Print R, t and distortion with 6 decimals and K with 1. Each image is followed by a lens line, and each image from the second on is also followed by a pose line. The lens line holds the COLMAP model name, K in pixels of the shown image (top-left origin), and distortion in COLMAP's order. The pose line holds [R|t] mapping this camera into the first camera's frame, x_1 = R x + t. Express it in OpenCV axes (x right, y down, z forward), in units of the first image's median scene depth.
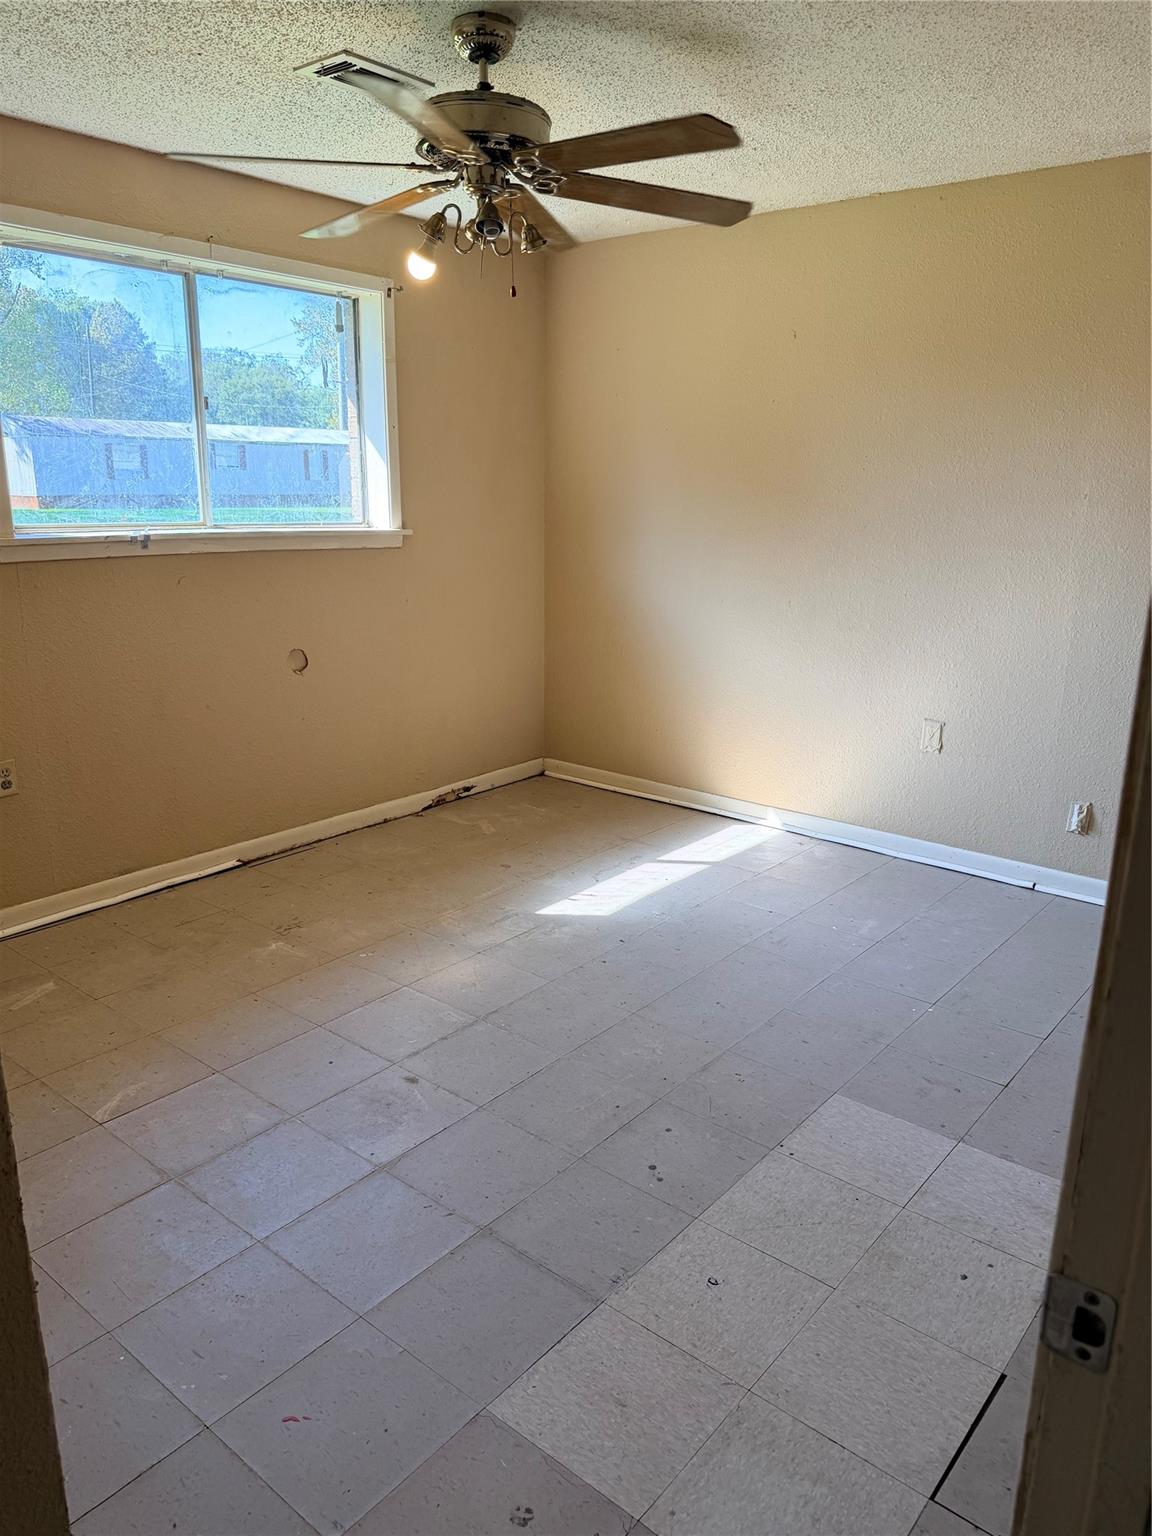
lens RADIAL K [[1088.0, 0, 582.3], [0, 1088.0, 768.8], [0, 0, 1]] dist [0.053990, -0.063428]
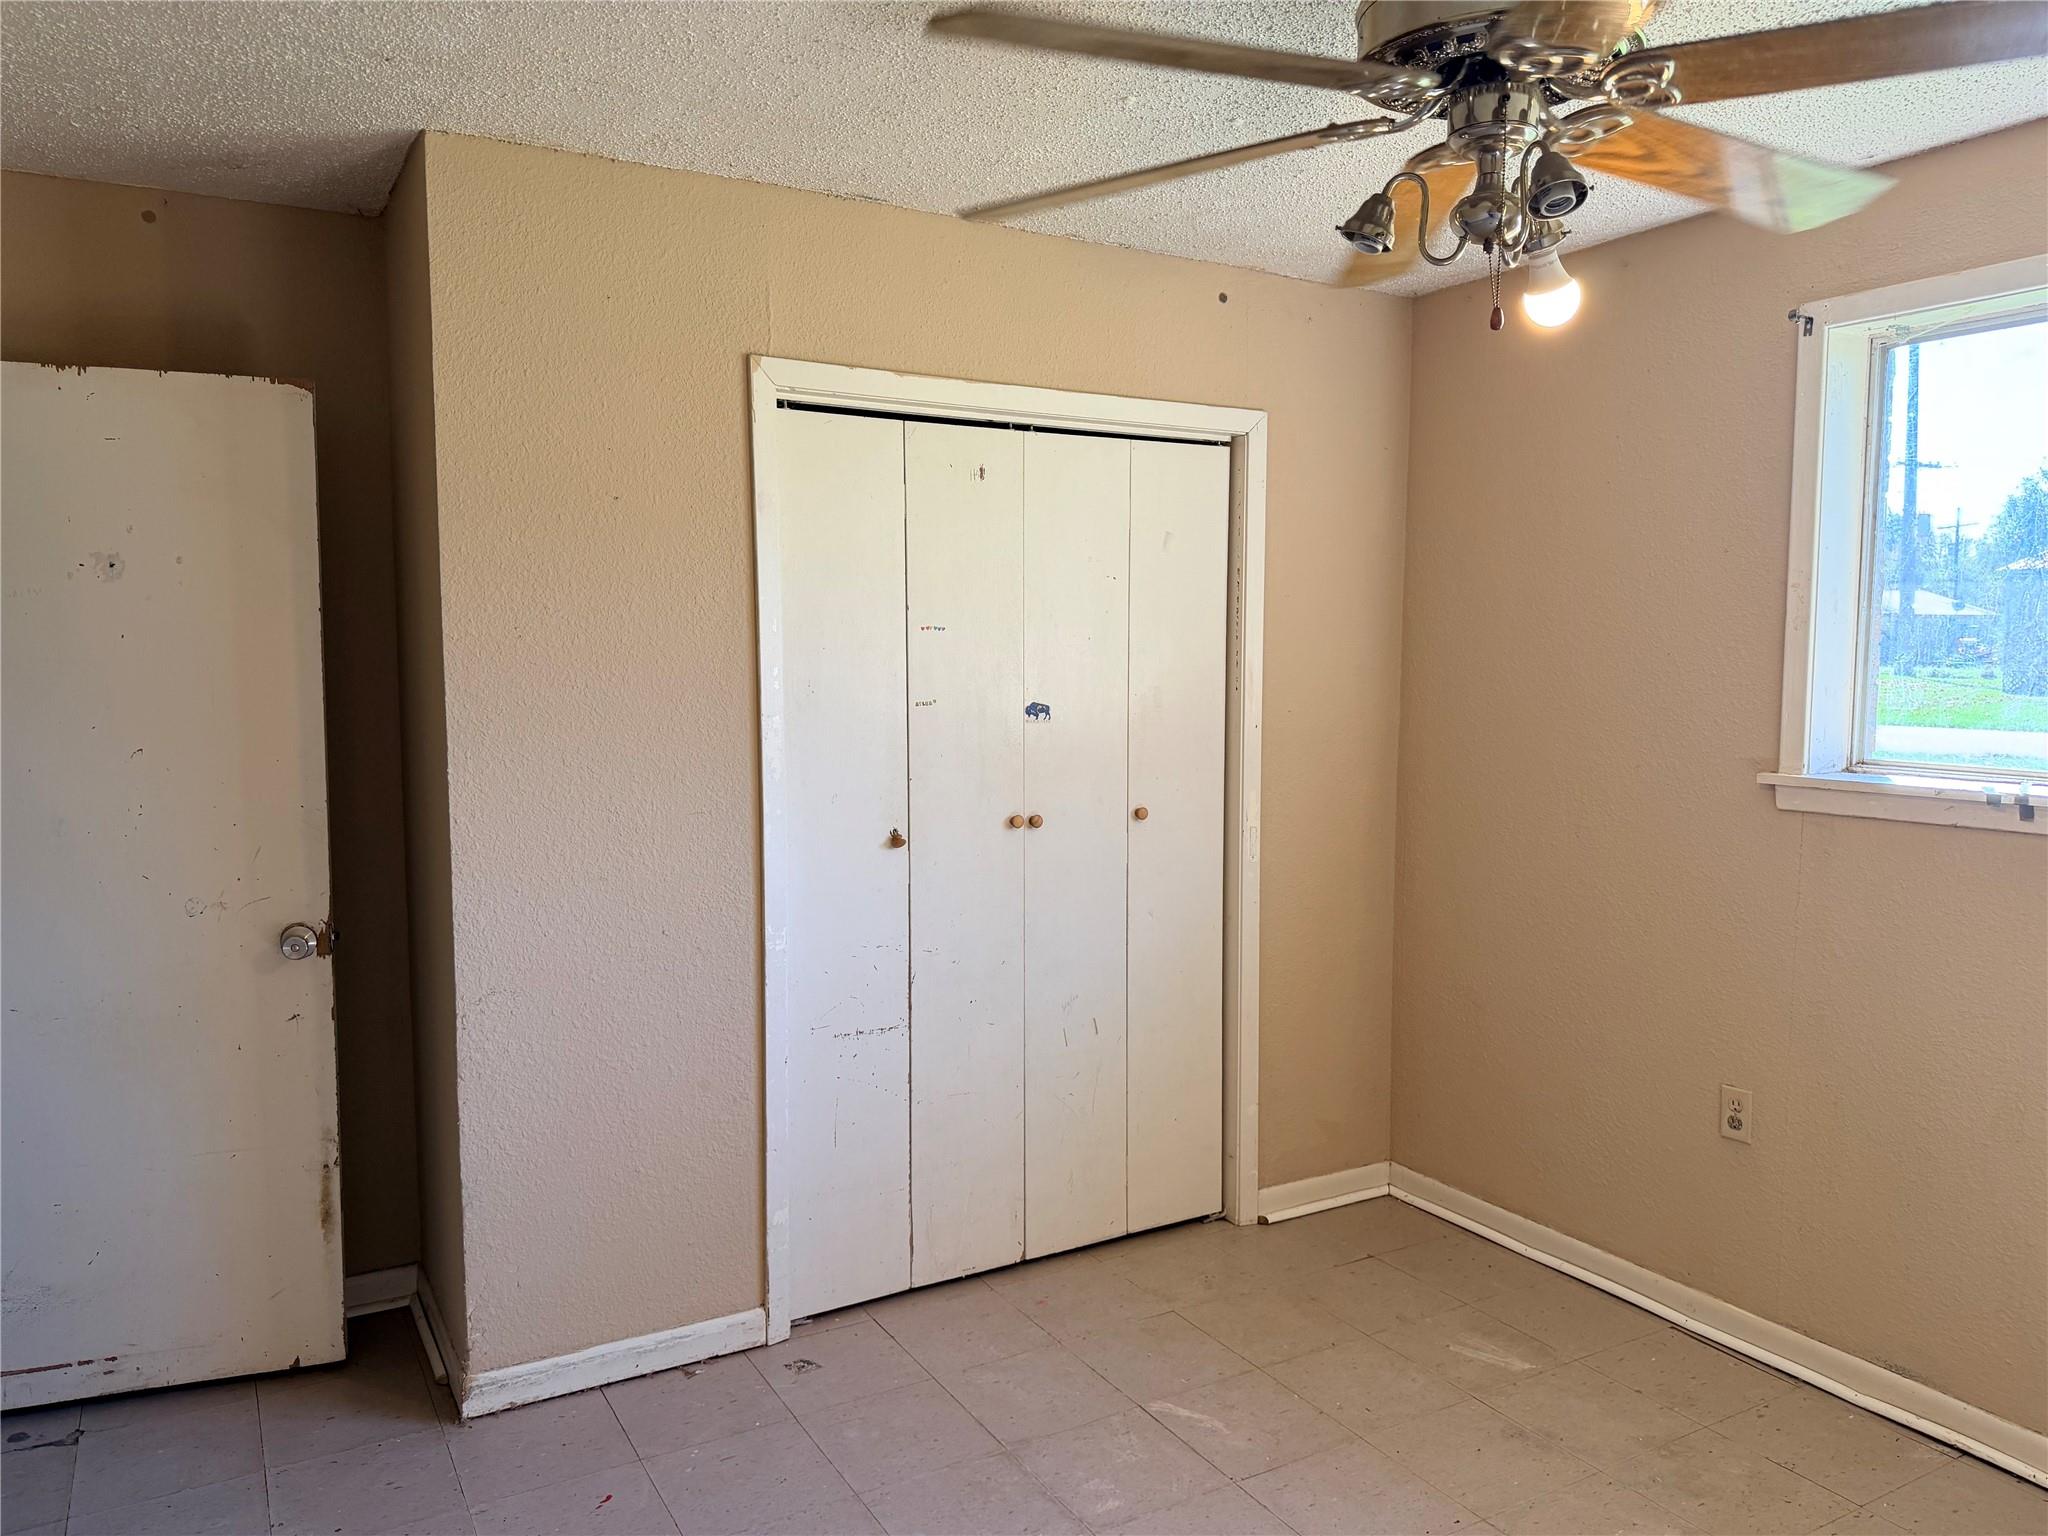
lens RADIAL K [[1450.6, 0, 1034.6], [0, 1450.6, 774.4], [0, 0, 1]] dist [0.053990, -0.063428]
pose [[-0.348496, 0.068063, -0.934836, 0.439655], [-0.242428, 0.956878, 0.160043, -0.220631], [0.905416, 0.282404, -0.316968, 0.786488]]
